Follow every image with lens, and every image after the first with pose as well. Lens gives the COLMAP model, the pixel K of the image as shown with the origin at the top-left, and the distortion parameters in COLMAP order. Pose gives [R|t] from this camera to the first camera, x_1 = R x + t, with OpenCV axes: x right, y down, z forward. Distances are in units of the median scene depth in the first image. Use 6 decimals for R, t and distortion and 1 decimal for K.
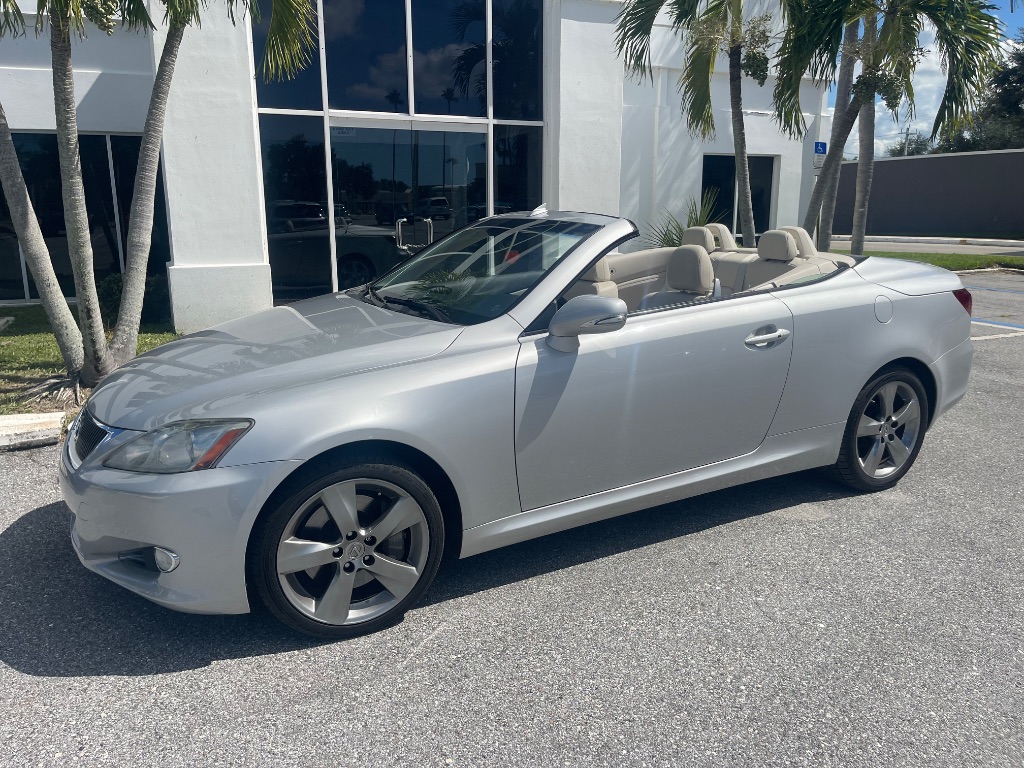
lens RADIAL K [[773.2, 0, 506.9], [0, 773.2, 382.6], [0, 0, 1]] dist [0.079596, -0.115208]
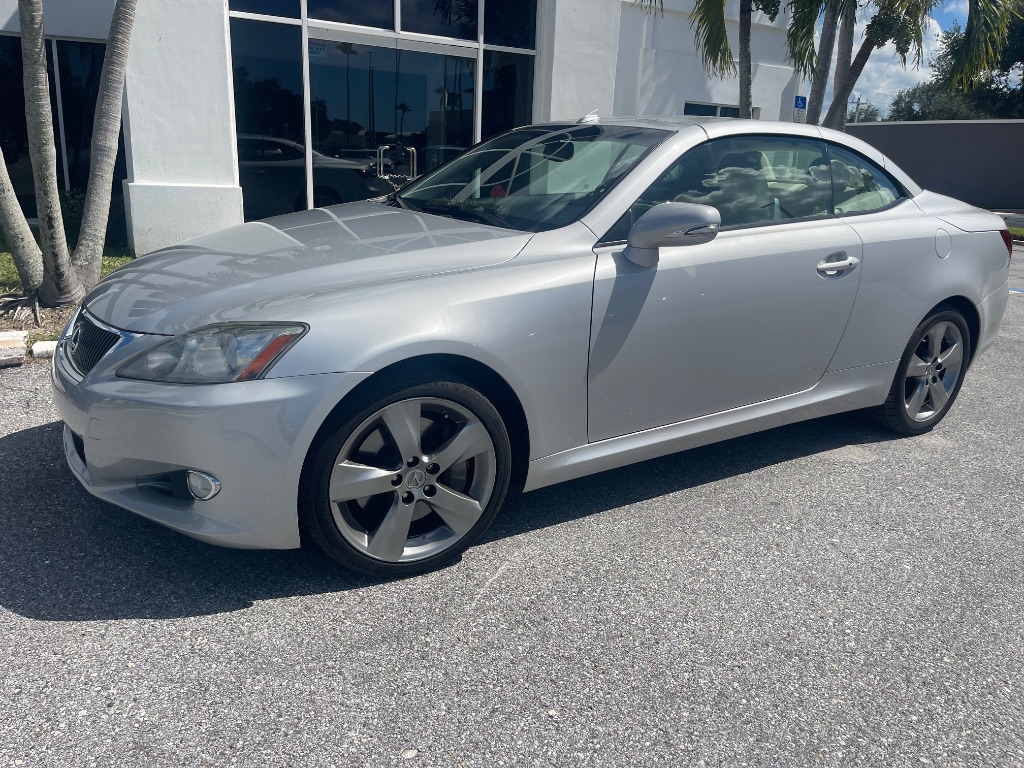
lens RADIAL K [[773.2, 0, 521.8], [0, 773.2, 386.2], [0, 0, 1]] dist [0.079596, -0.115208]
pose [[0.995760, 0.025413, 0.088414, -0.142888], [-0.030765, 0.997742, 0.059705, 0.050215], [-0.086697, -0.062172, 0.994293, 0.115323]]
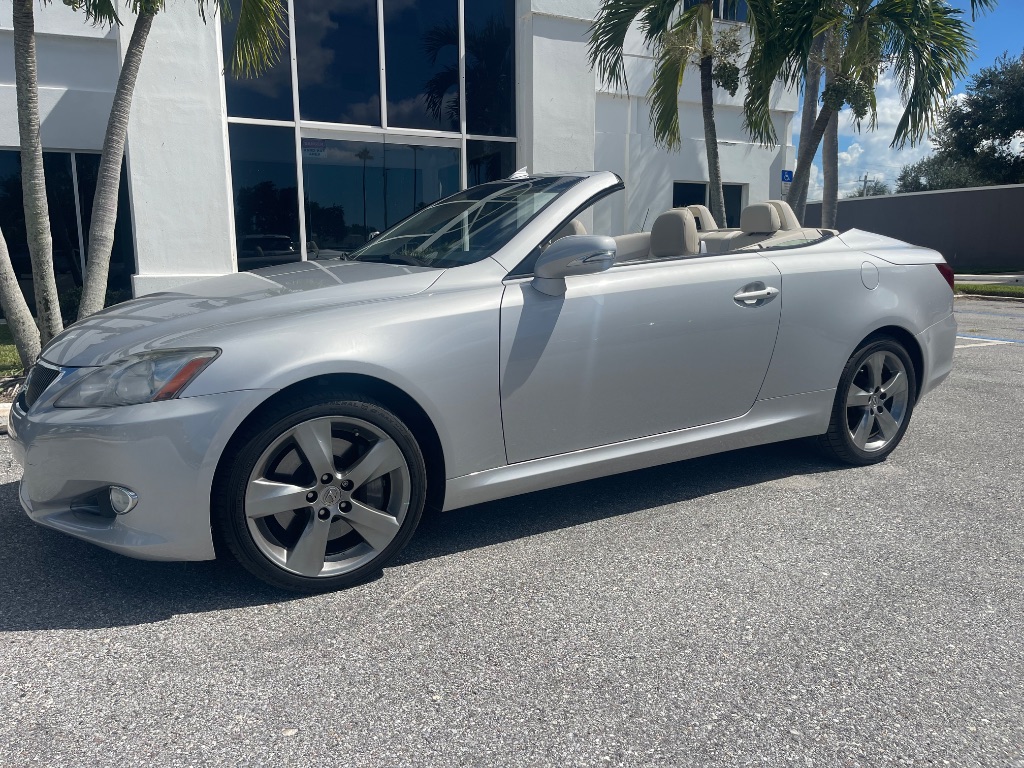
lens RADIAL K [[773.2, 0, 507.2], [0, 773.2, 393.3], [0, 0, 1]] dist [0.079596, -0.115208]
pose [[0.999281, -0.008076, 0.037051, -0.016413], [0.009780, 0.998892, -0.046035, 0.127158], [-0.036638, 0.046364, 0.998252, 0.054751]]
